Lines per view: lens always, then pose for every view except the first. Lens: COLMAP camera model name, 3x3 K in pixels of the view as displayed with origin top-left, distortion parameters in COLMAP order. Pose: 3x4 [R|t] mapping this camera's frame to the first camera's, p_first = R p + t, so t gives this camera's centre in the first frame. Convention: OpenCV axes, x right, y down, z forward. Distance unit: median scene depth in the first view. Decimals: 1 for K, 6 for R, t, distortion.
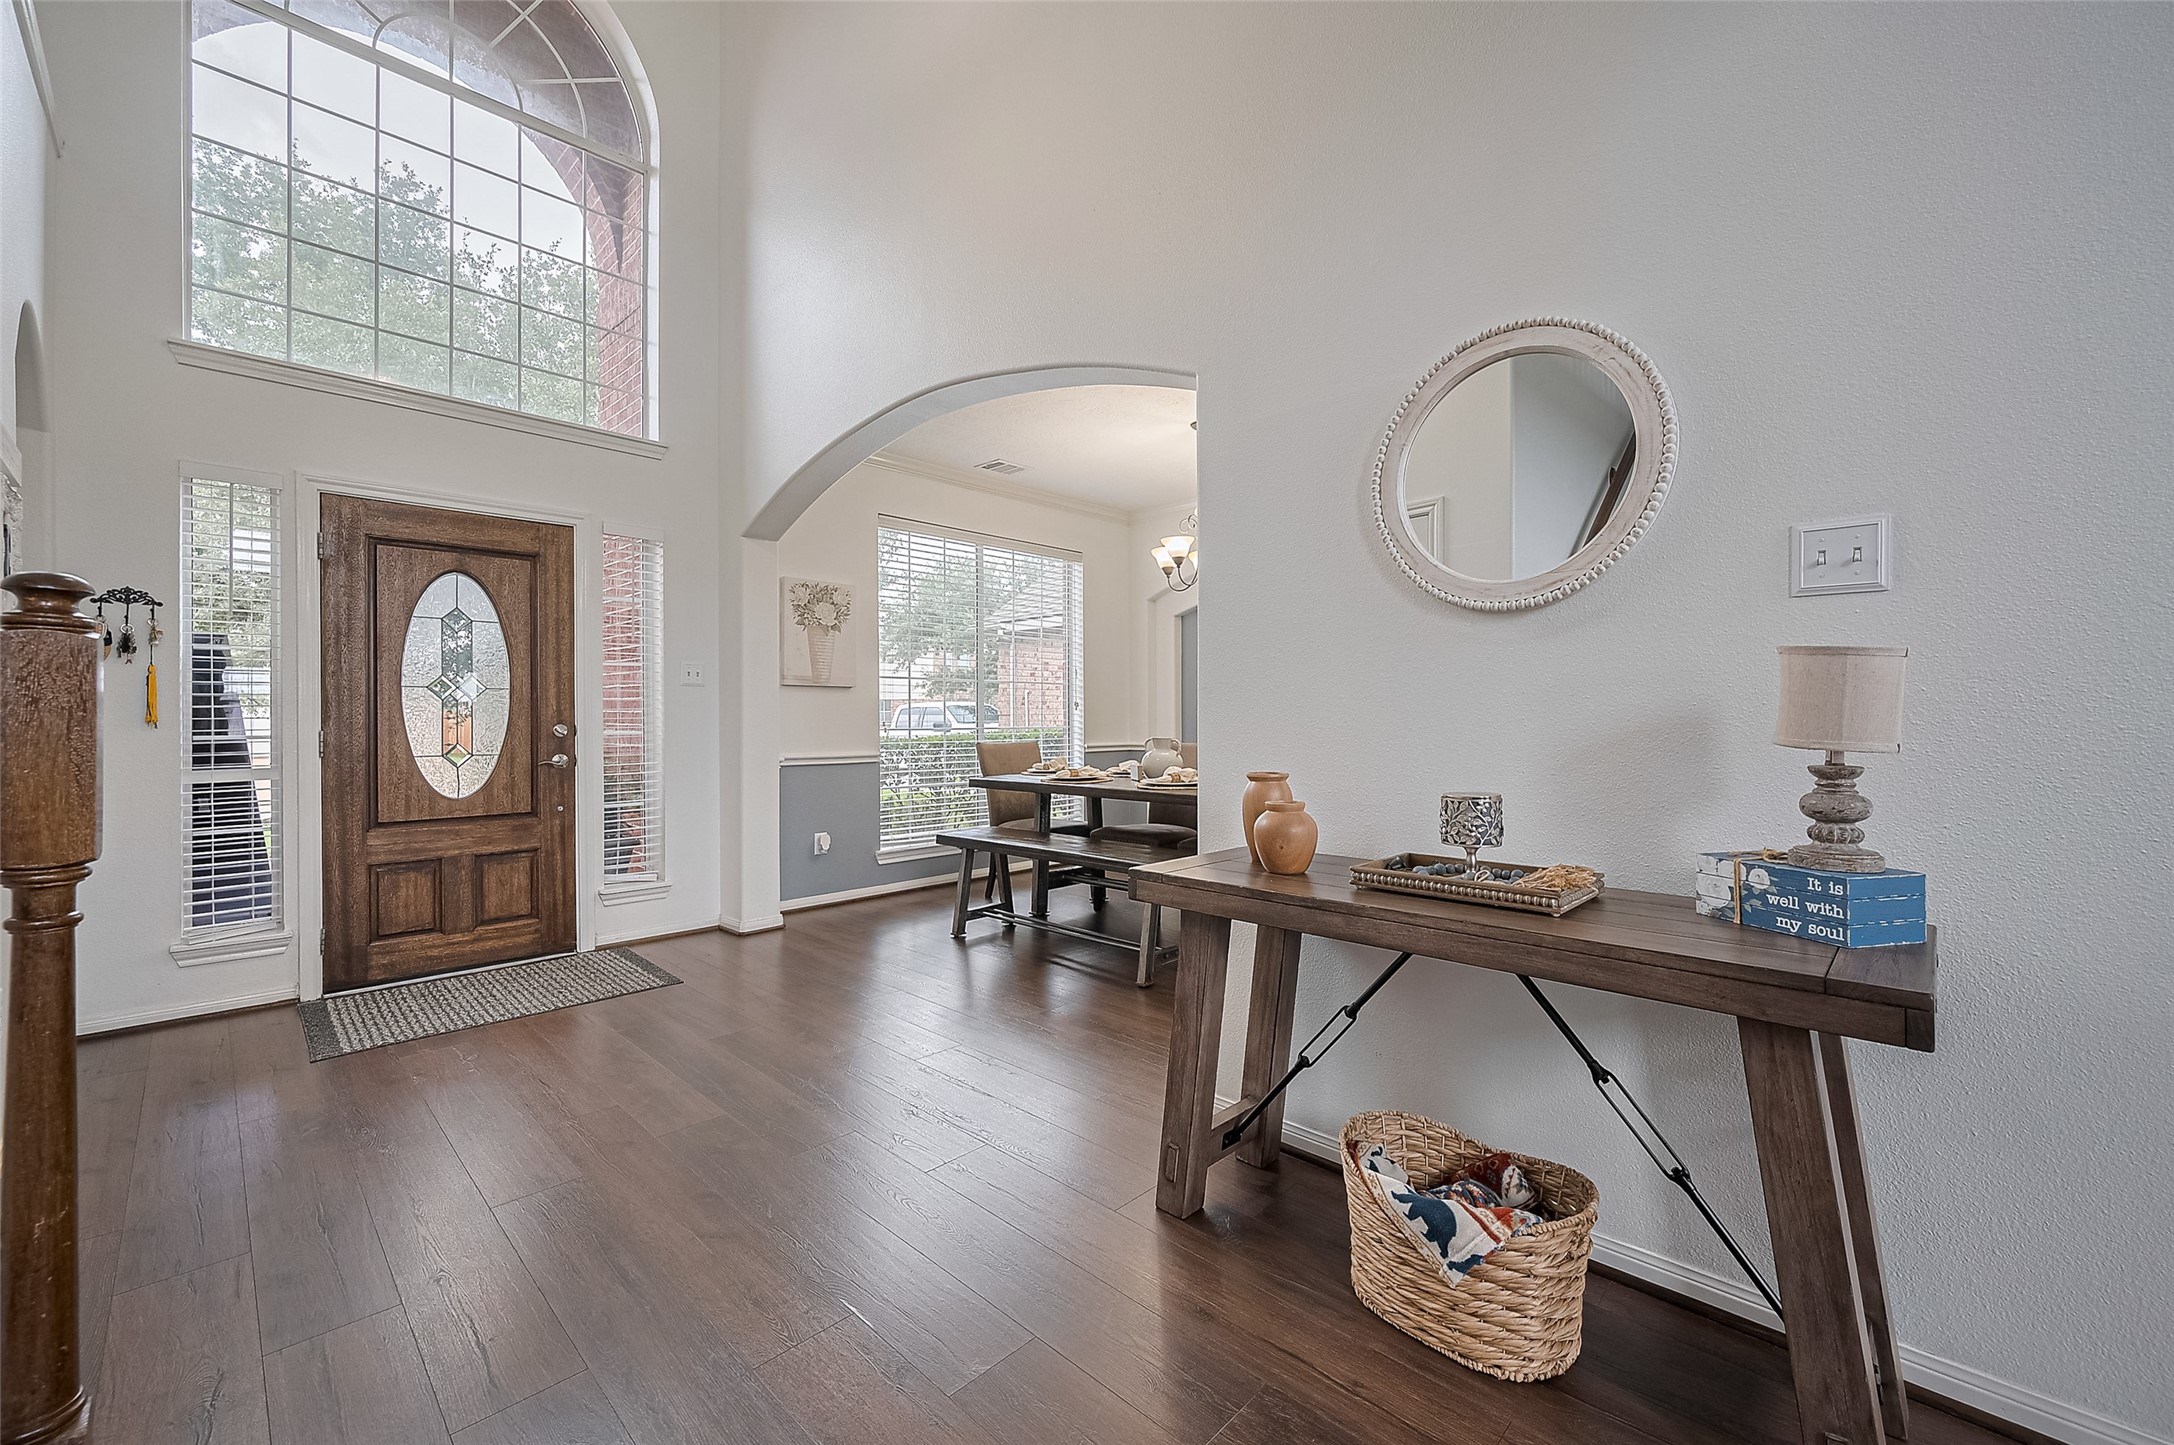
lens RADIAL K [[864.5, 0, 1074.2], [0, 864.5, 719.1], [0, 0, 1]] dist [-0.002317, 0.000122]
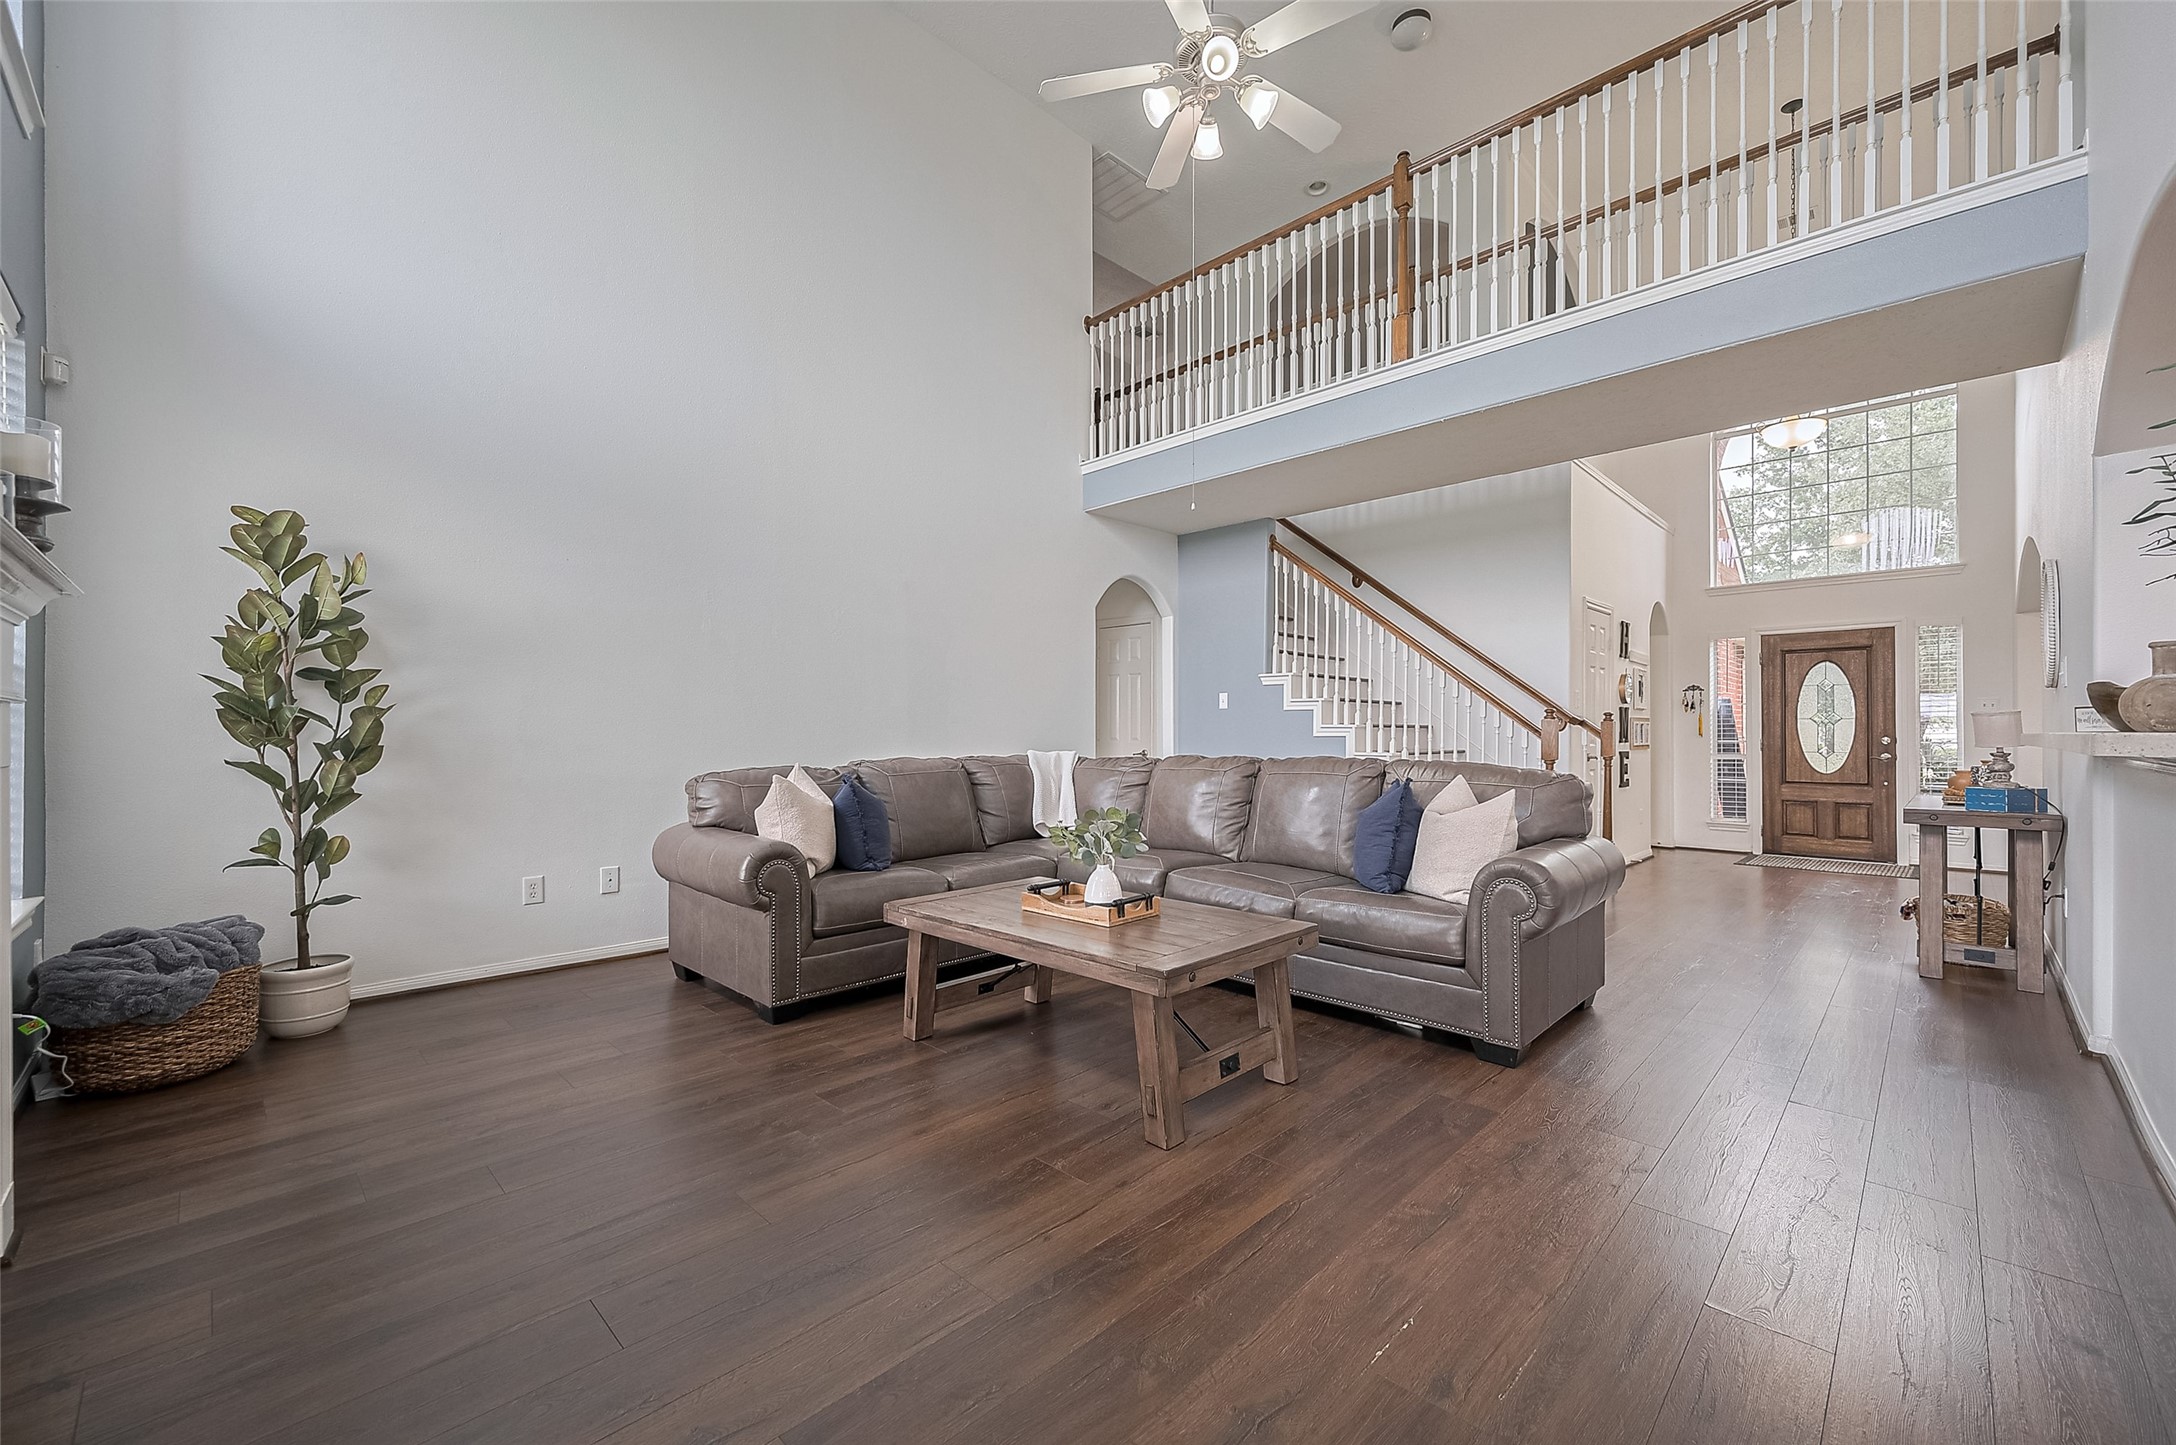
lens RADIAL K [[865.3, 0, 1088.8], [0, 865.3, 729.9], [0, 0, 1]] dist [-0.002317, 0.000122]
pose [[0.016818, -0.001834, -0.999857, 1.270470], [0.002003, 0.999996, -0.001801, -0.009438], [0.999857, -0.001972, 0.016822, -0.753786]]
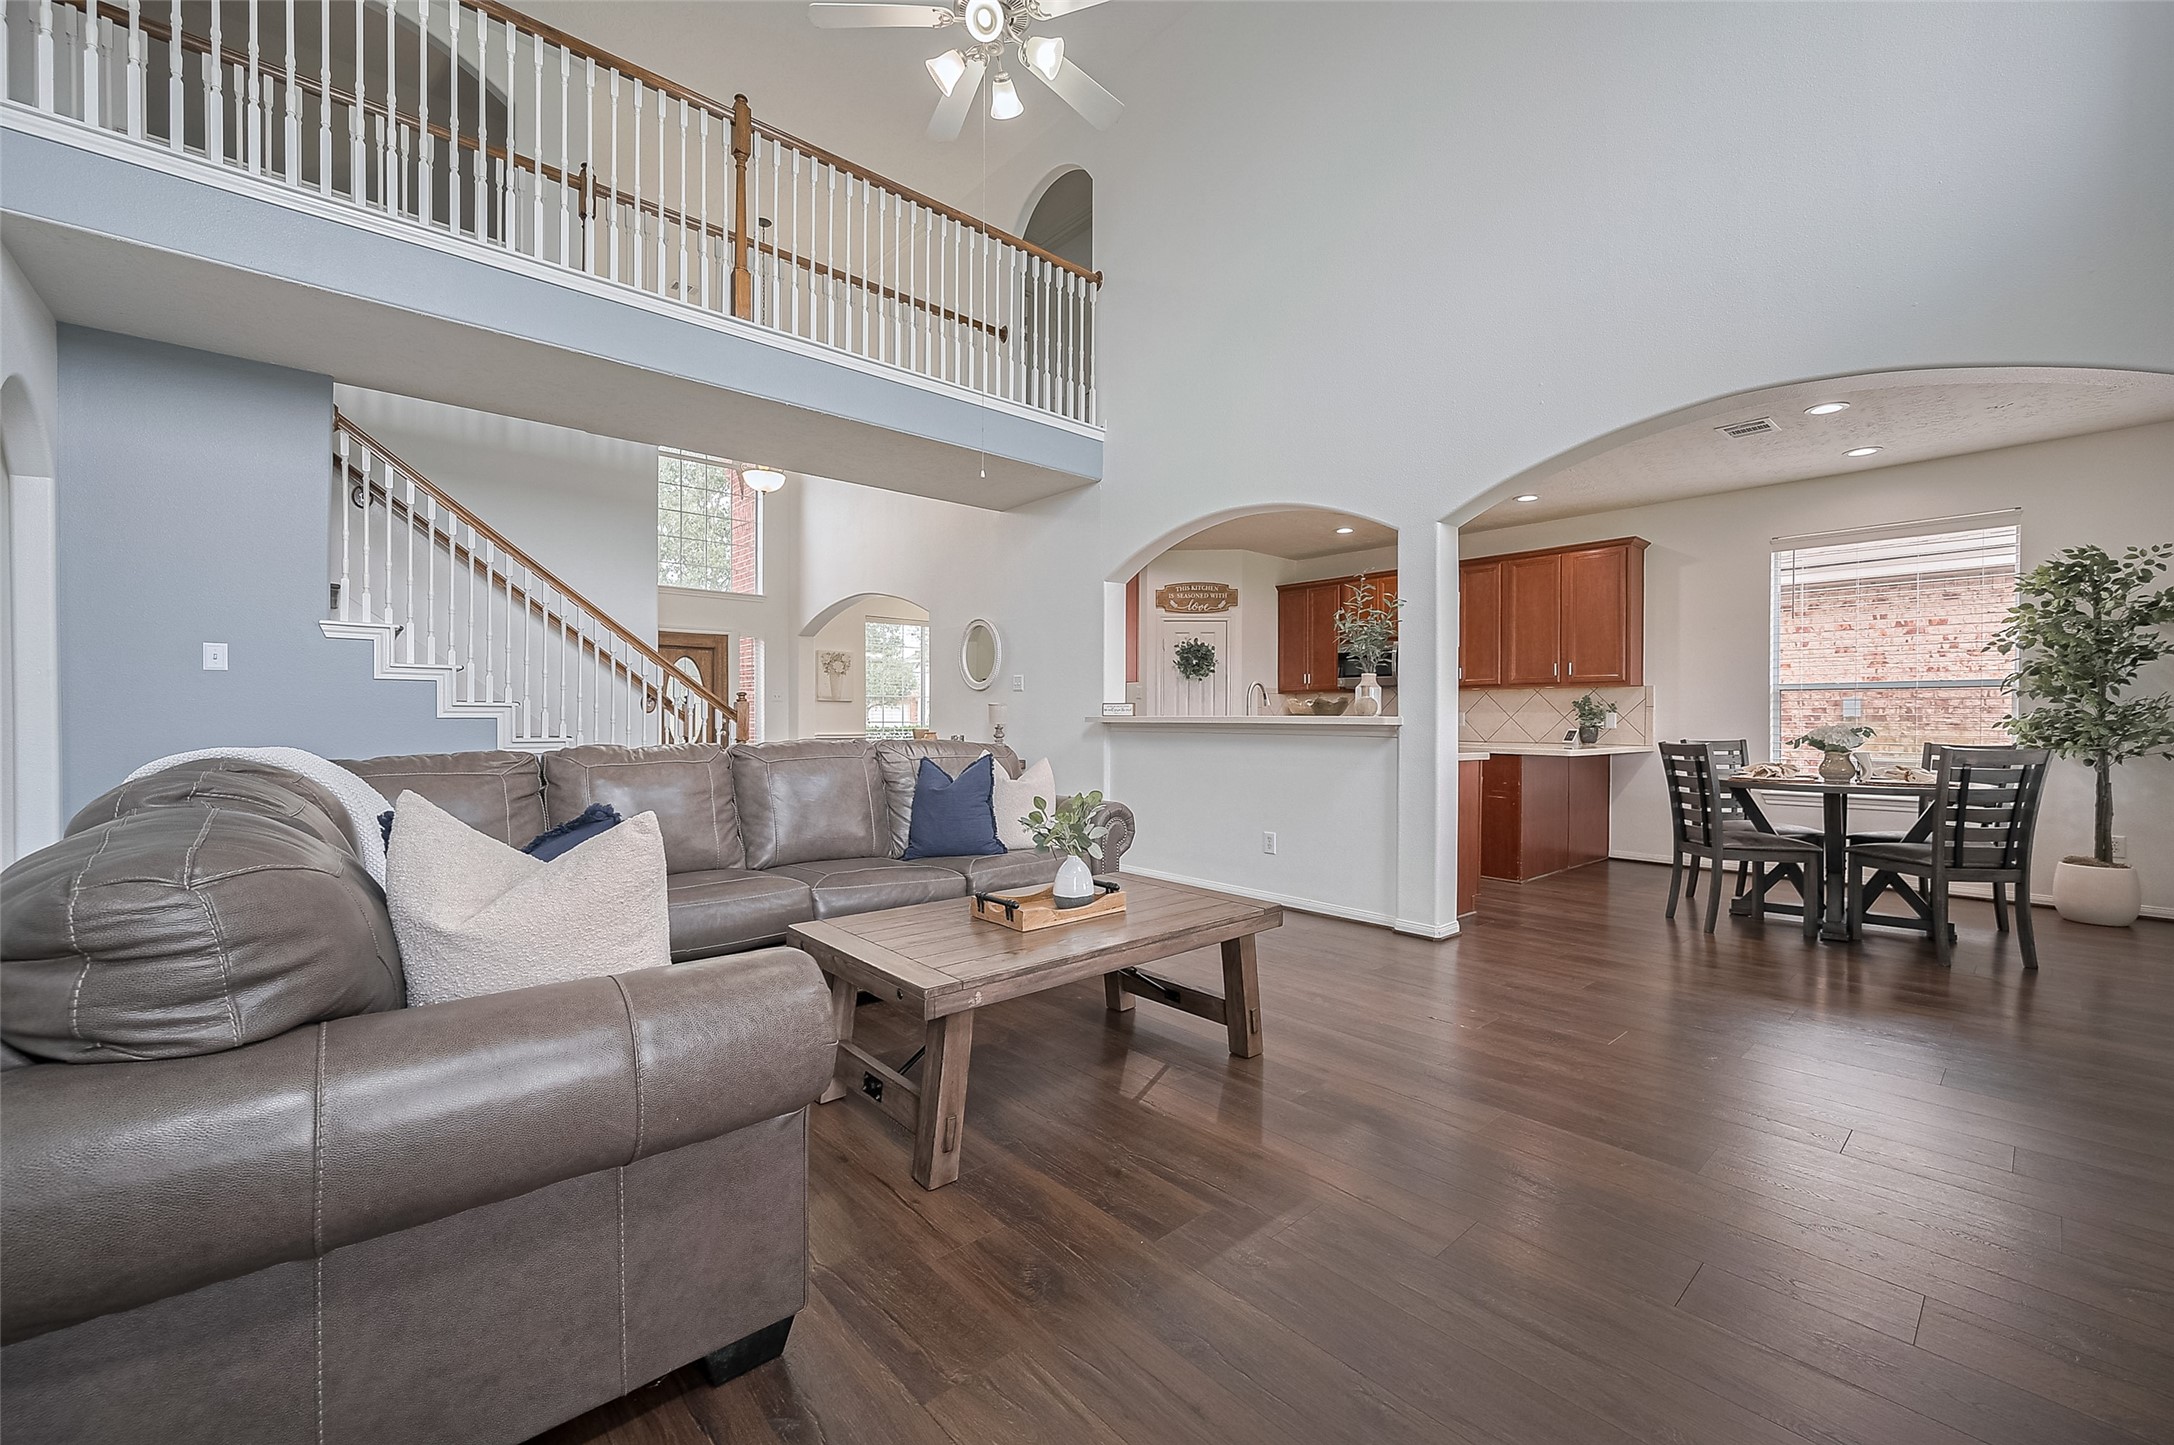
lens RADIAL K [[864.5, 0, 1091.7], [0, 864.5, 722.7], [0, 0, 1]] dist [-0.002317, 0.000122]
pose [[0.998559, 0.005581, -0.053376, 0.583288], [-0.005177, 0.999957, 0.007705, -0.006632], [0.053416, -0.007417, 0.998545, -1.413104]]
